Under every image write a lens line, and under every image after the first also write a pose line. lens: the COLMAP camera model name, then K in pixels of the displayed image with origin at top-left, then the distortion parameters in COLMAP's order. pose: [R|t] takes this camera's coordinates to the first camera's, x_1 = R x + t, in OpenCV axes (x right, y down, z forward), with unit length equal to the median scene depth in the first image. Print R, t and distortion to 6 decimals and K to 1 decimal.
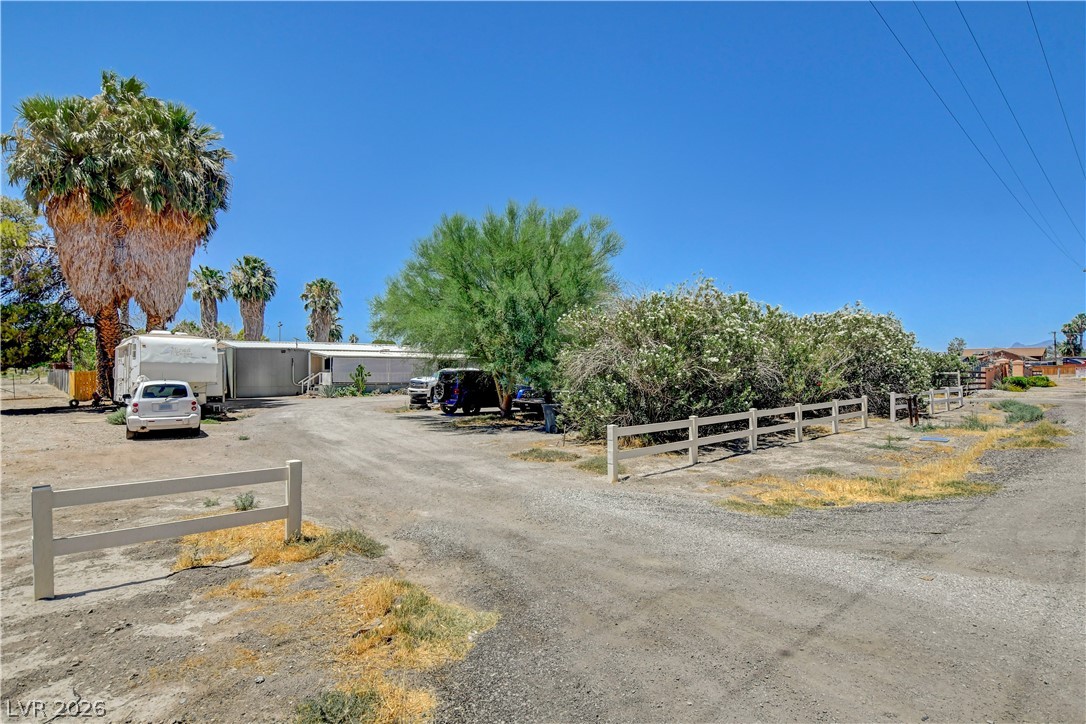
lens RADIAL K [[593.4, 0, 540.1], [0, 593.4, 355.7], [0, 0, 1]] dist [-0.000507, 0.001359]
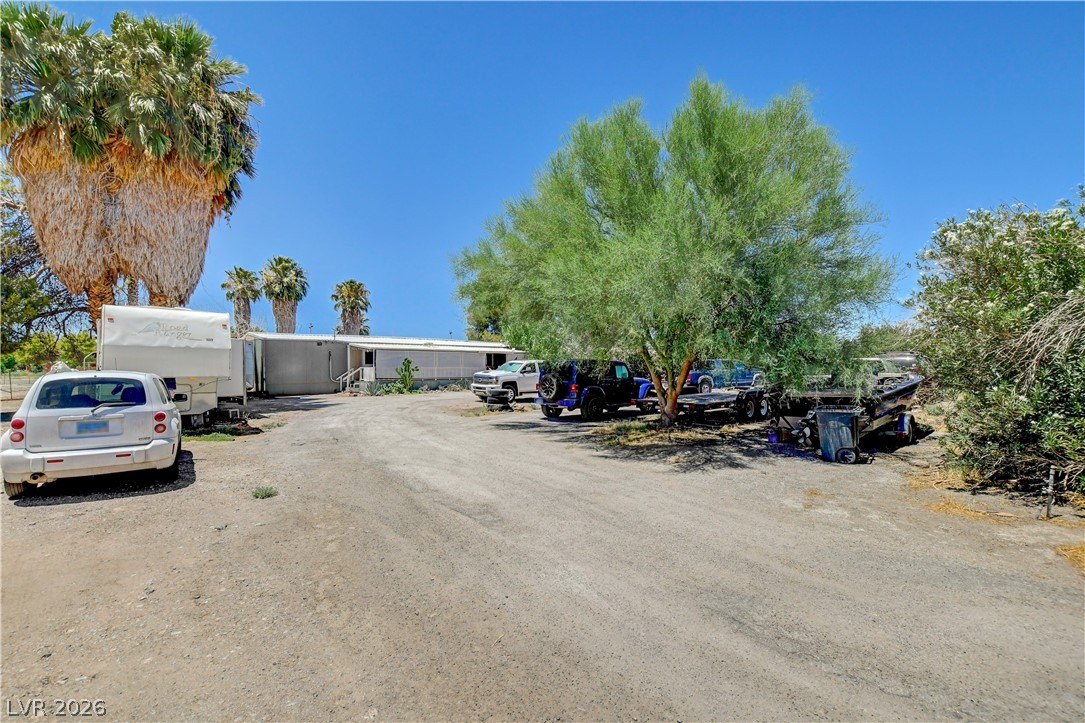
lens RADIAL K [[475.3, 0, 542.5], [0, 475.3, 361.5], [0, 0, 1]] dist [-0.035325, 0.008861]
pose [[0.998819, -0.005407, 0.048282, -0.174635], [0.005004, 0.999952, 0.008466, 0.019888], [-0.048325, -0.008214, 0.998798, 0.364763]]
